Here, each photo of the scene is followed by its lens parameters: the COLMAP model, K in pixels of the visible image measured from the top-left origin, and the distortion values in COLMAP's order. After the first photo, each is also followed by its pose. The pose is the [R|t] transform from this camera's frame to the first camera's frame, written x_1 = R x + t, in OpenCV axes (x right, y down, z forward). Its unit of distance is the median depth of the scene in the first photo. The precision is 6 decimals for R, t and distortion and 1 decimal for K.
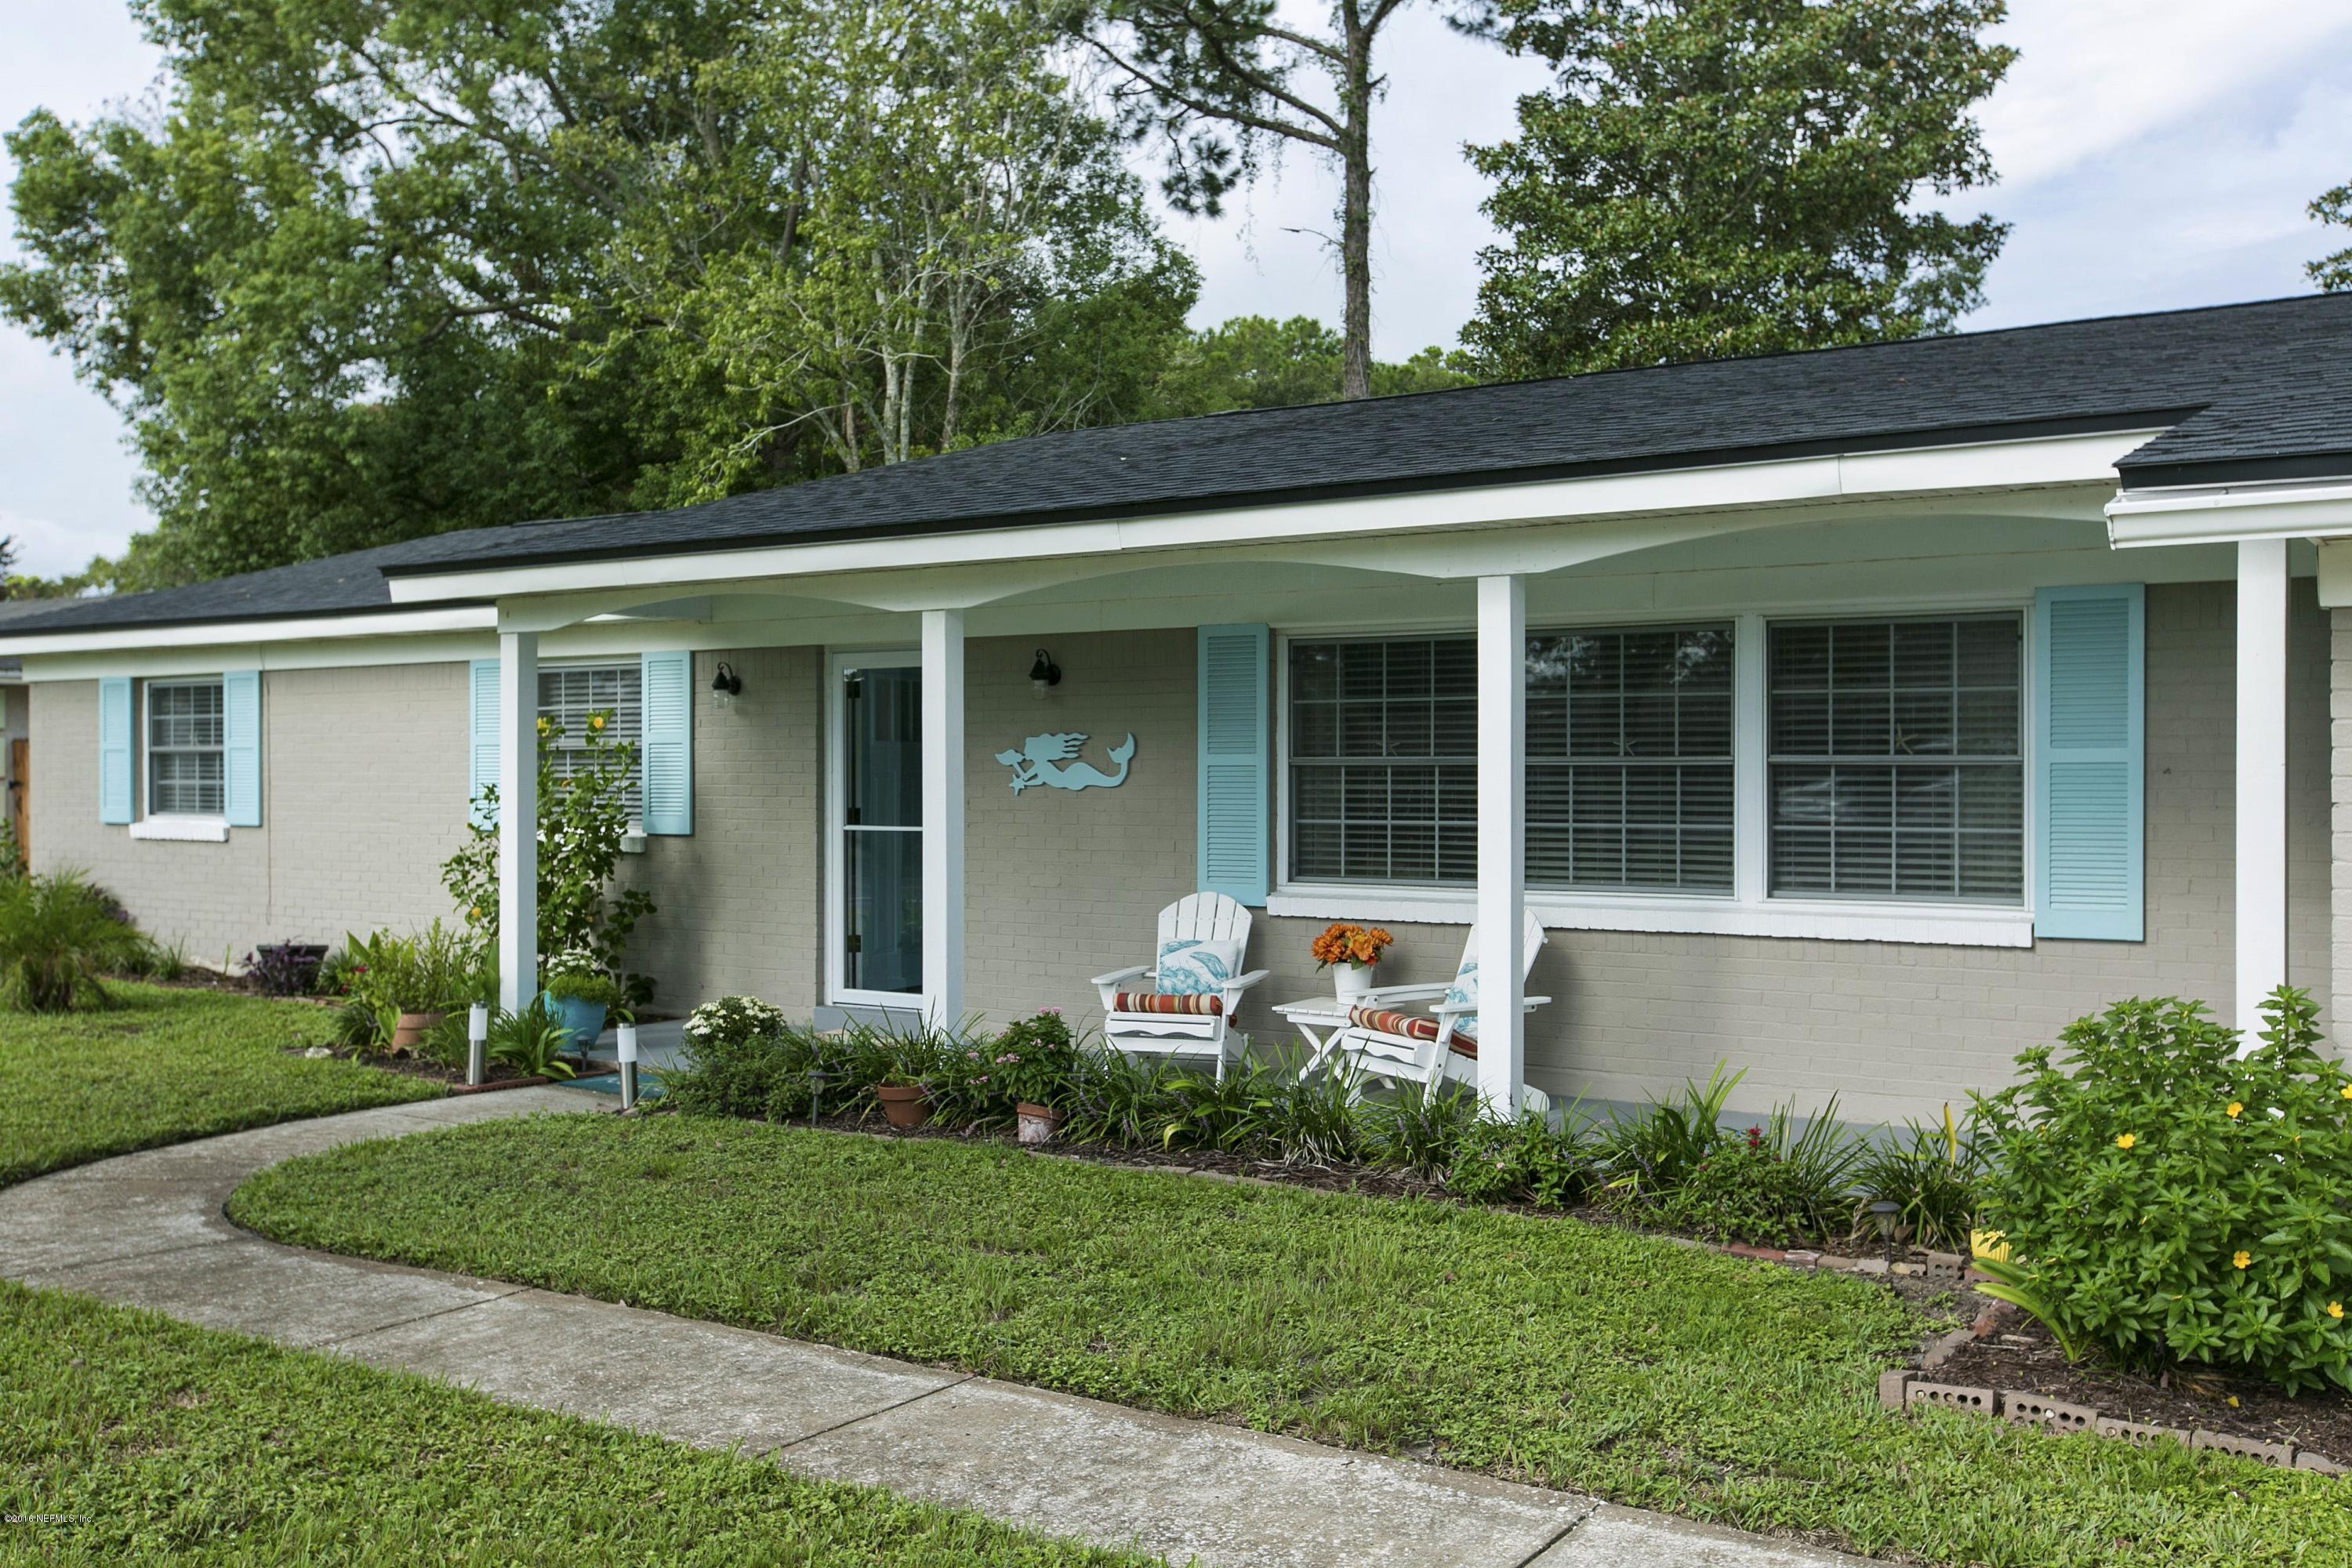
lens RADIAL K [[2137.1, 0, 1176.0], [0, 2137.1, 784.0], [0, 0, 1]] dist [-0.006894, -0.001006]
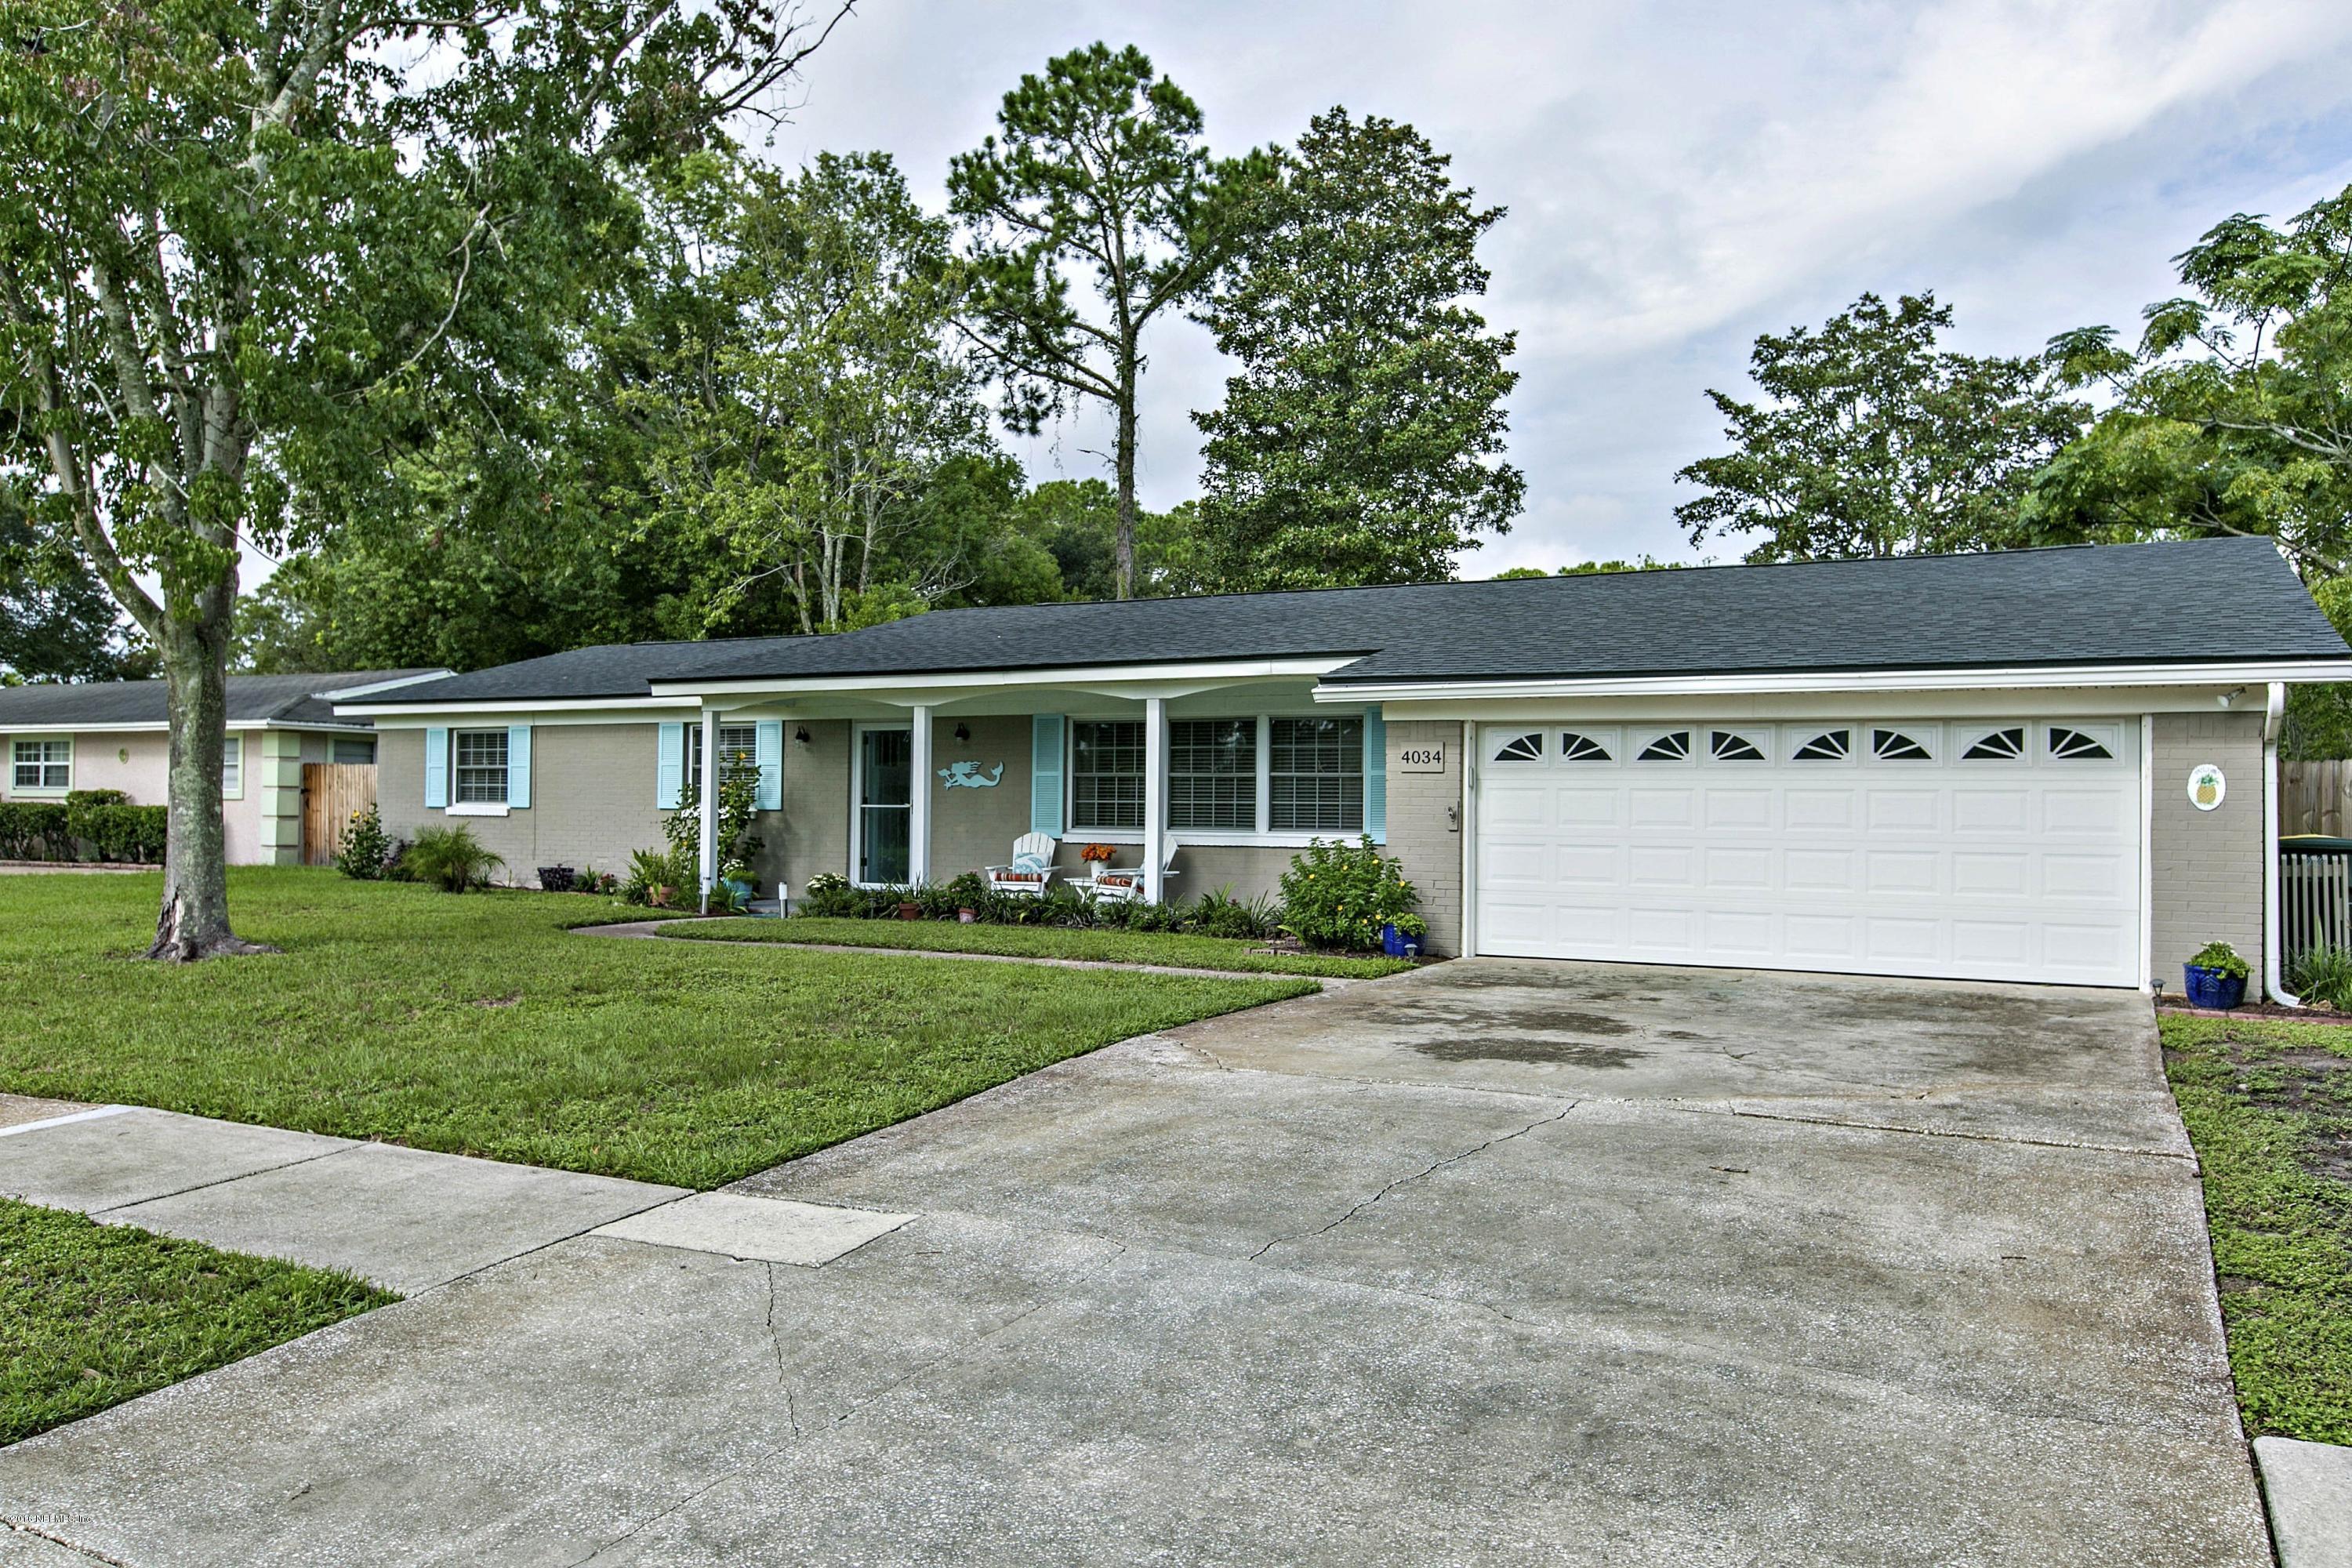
lens RADIAL K [[1647.2, 0, 1176.0], [0, 1647.2, 784.0], [0, 0, 1]] dist [0.001160, -0.002035]
pose [[0.993916, 0.013552, 0.109302, -0.010561], [-0.010994, 0.999652, -0.023979, 0.014533], [-0.109589, 0.022631, 0.993719, -0.271333]]
